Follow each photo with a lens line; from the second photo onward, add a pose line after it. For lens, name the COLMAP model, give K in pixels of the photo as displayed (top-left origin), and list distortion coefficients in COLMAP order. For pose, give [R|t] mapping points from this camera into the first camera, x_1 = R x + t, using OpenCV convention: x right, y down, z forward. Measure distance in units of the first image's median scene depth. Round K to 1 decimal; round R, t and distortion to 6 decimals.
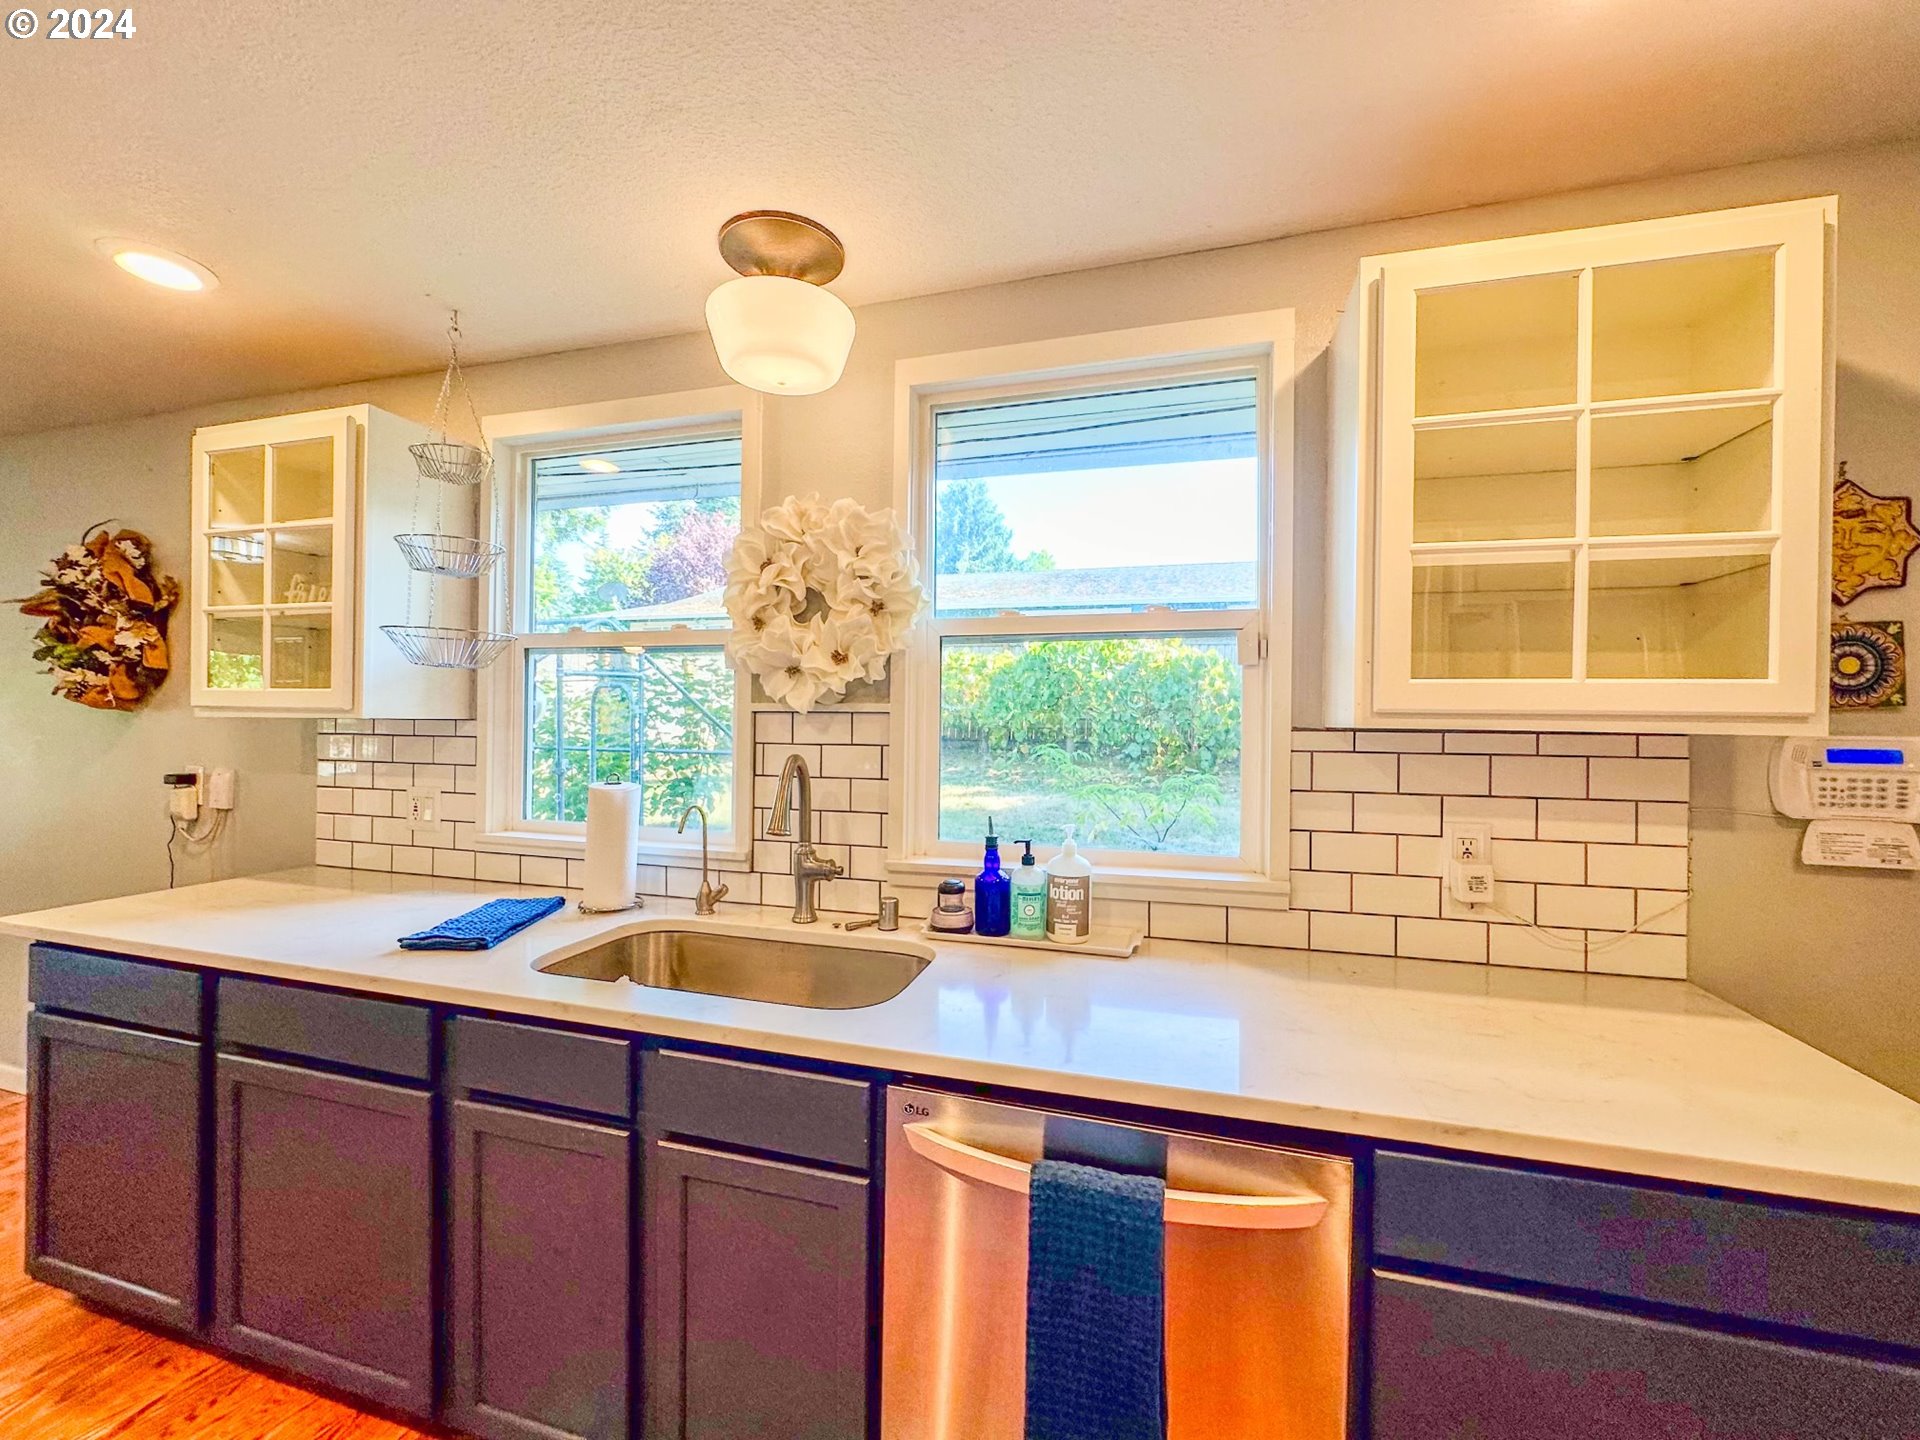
lens RADIAL K [[763.9, 0, 960.0], [0, 763.9, 720.0], [0, 0, 1]] dist [-0.003287, -0.000346]
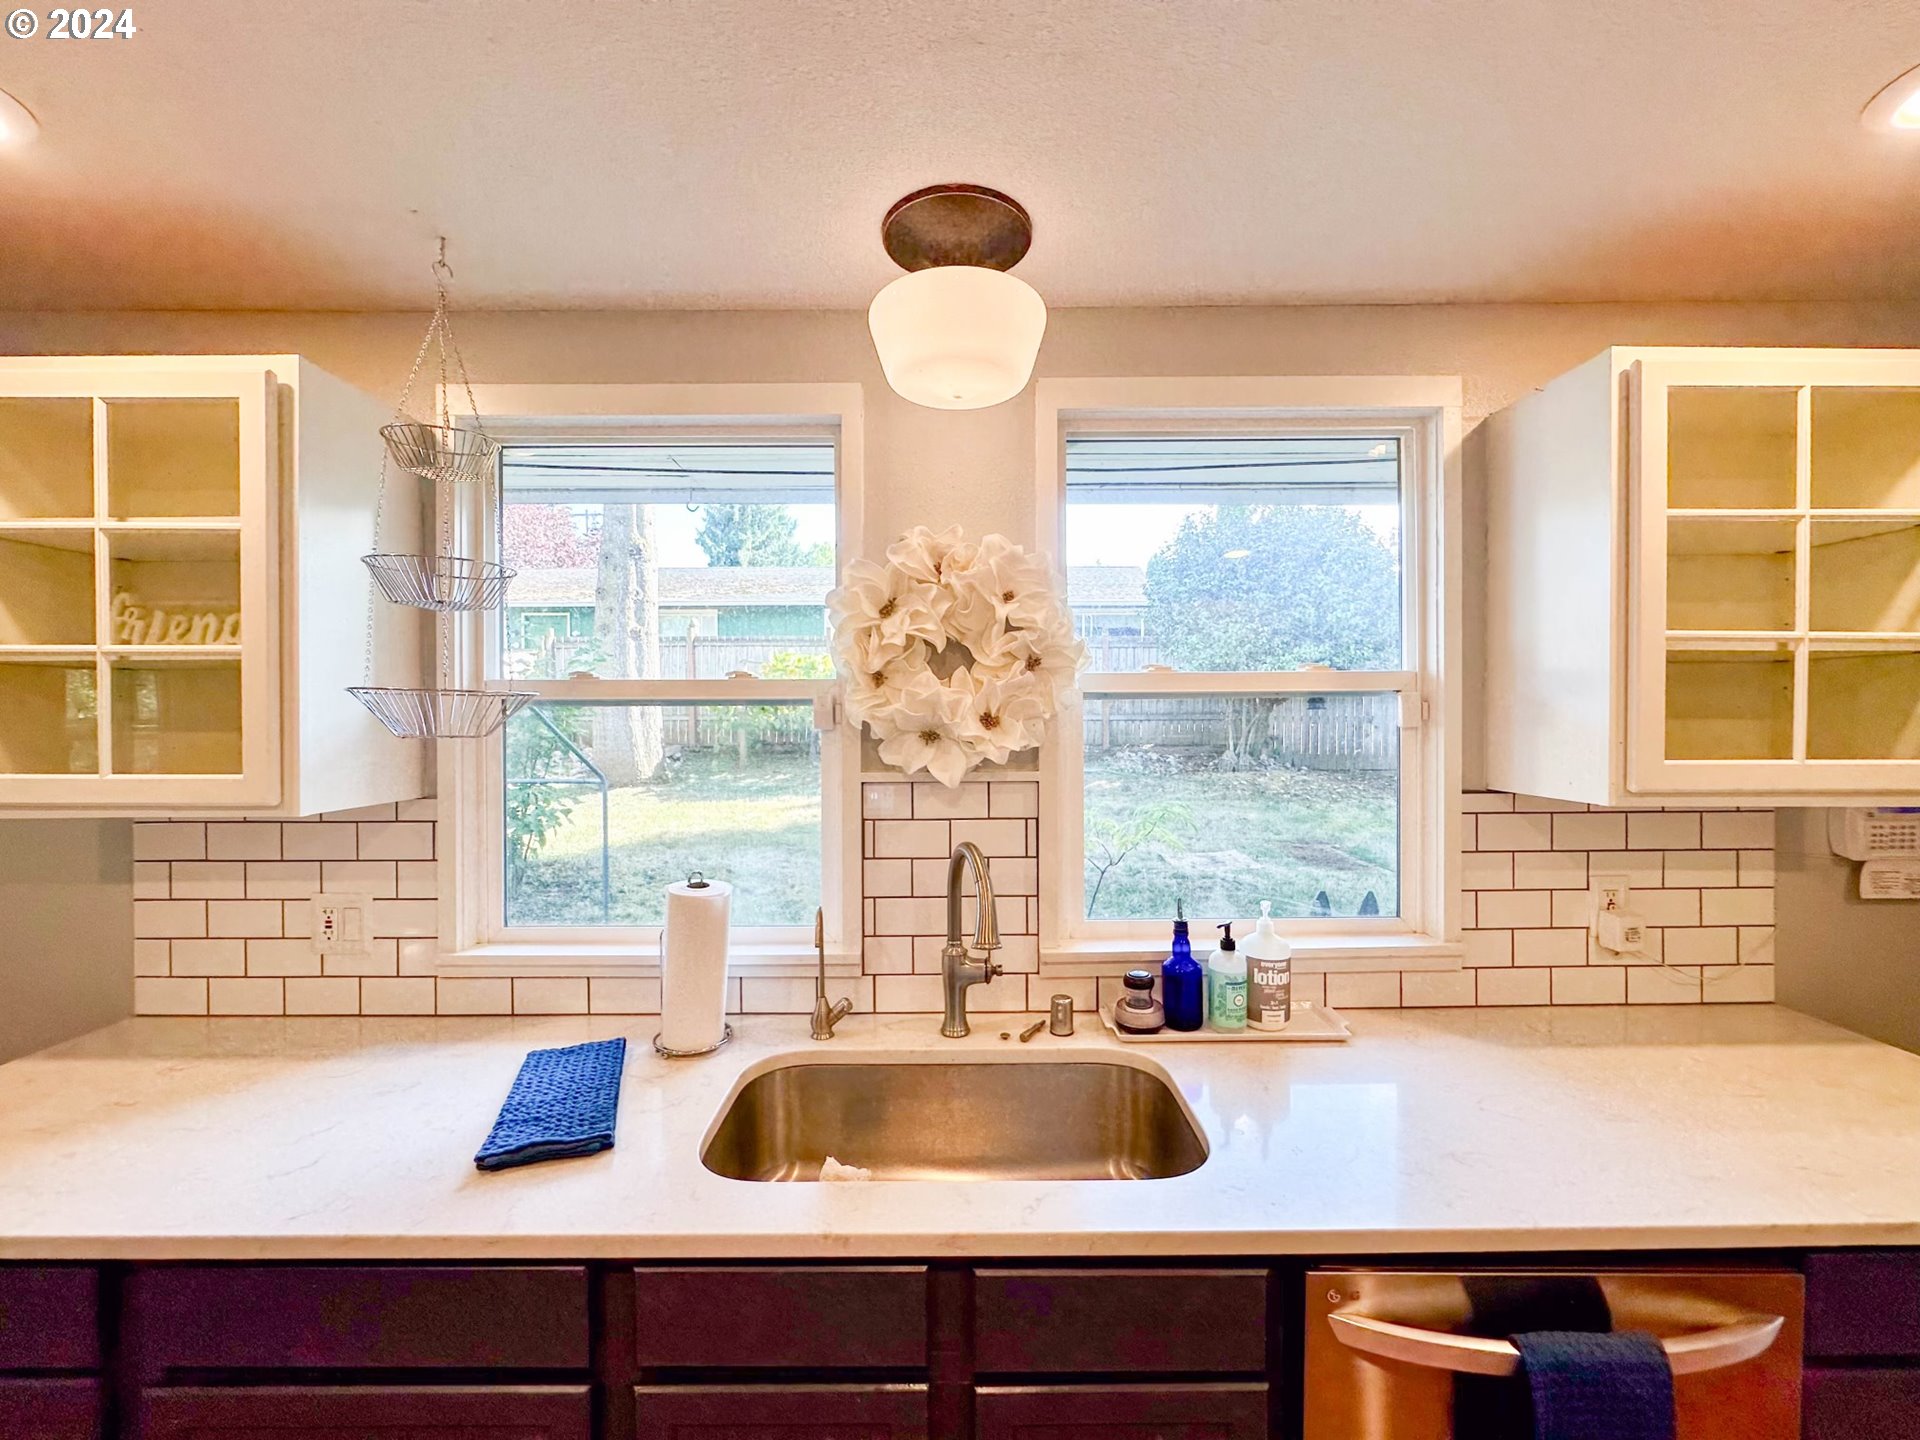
lens RADIAL K [[763.9, 0, 960.0], [0, 763.9, 720.0], [0, 0, 1]] dist [-0.003287, -0.000346]
pose [[0.959291, -0.017333, 0.281886, -0.449916], [0.014668, 0.999826, 0.011561, -0.097243], [-0.282037, -0.006956, 0.959378, 0.197047]]
